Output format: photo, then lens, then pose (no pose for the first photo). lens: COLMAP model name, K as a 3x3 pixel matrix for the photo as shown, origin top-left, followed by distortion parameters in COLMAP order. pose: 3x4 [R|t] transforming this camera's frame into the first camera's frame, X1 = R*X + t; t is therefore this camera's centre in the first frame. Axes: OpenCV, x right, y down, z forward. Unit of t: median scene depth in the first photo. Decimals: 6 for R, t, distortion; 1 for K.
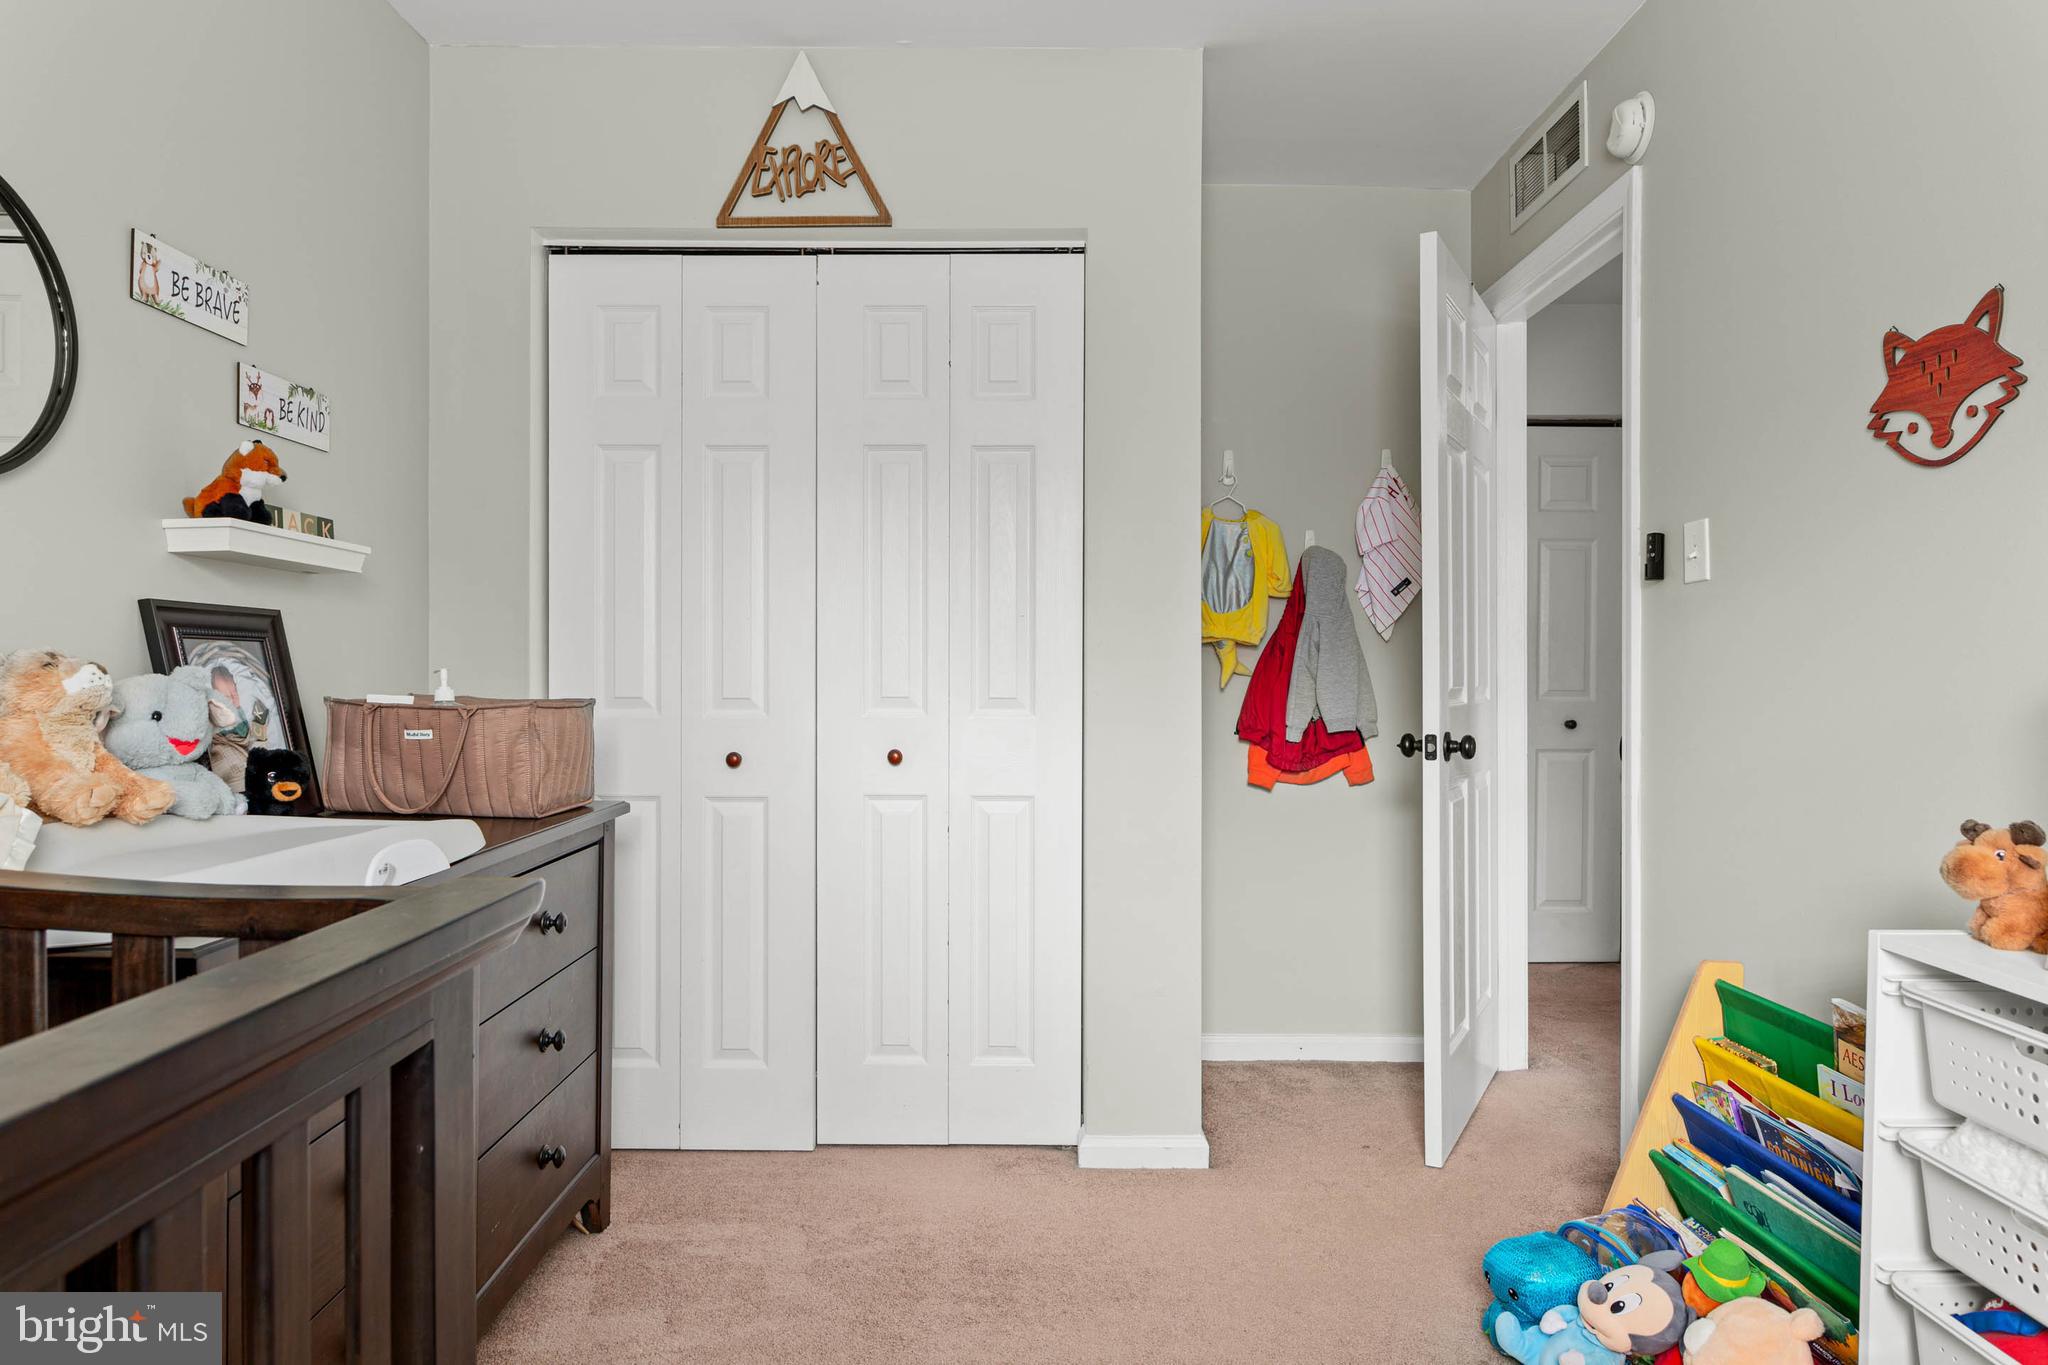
lens RADIAL K [[1188.2, 0, 1020.1], [0, 1188.2, 679.4], [0, 0, 1]] dist [0.003479, -0.001564]
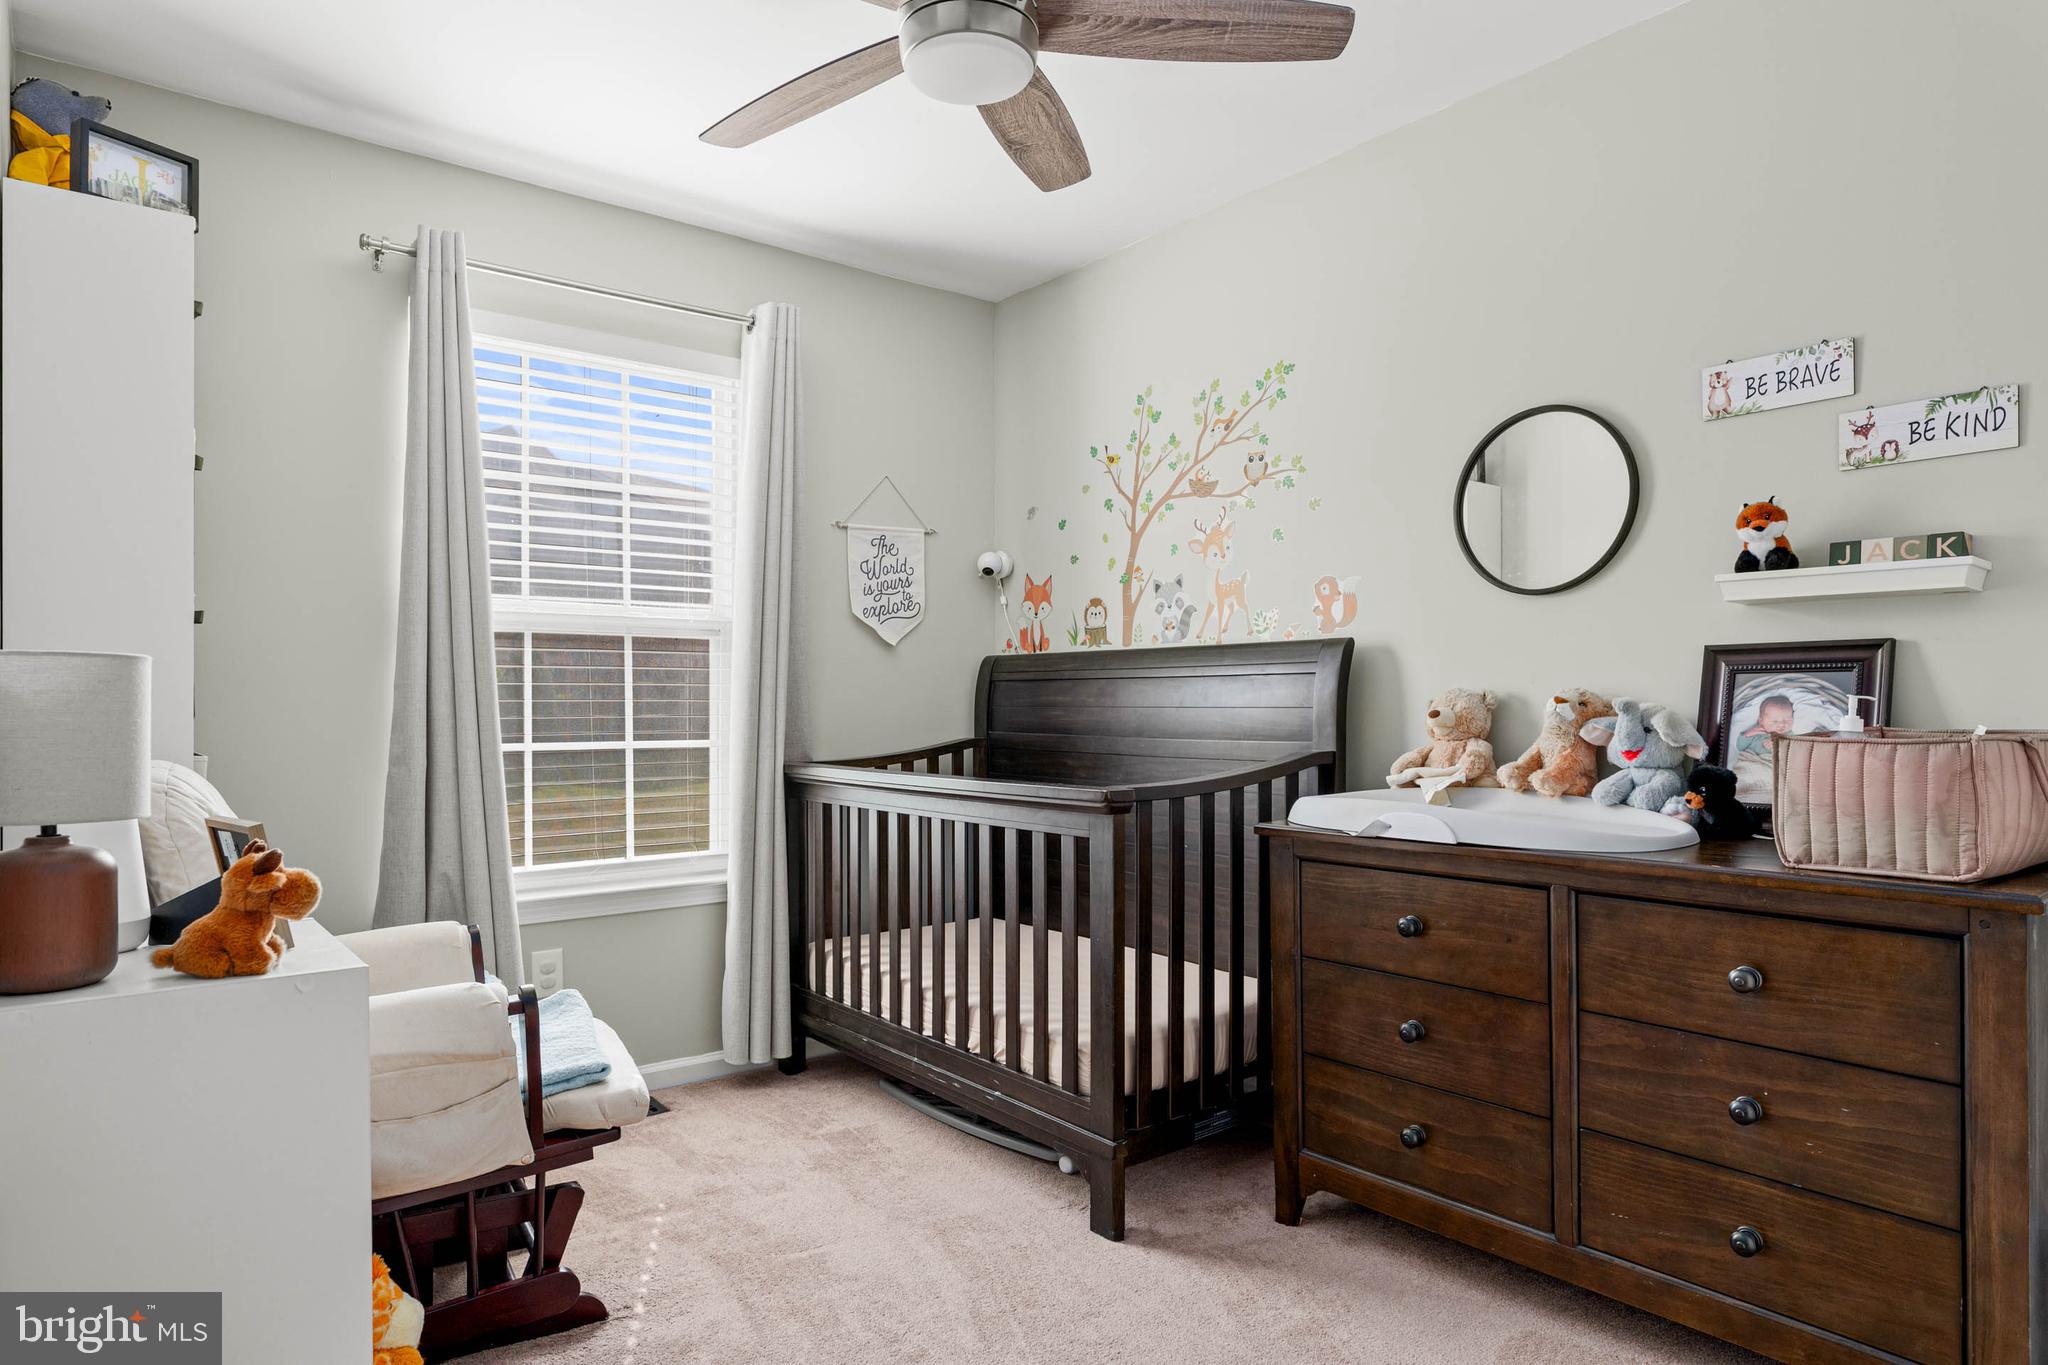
lens RADIAL K [[1188.2, 0, 1025.5], [0, 1188.2, 688.7], [0, 0, 1]] dist [0.003479, -0.001564]
pose [[-0.806032, -0.001553, -0.591870, 0.571024], [0.001052, 0.999991, -0.004055, -0.012985], [0.591871, -0.003891, -0.806023, 1.405234]]
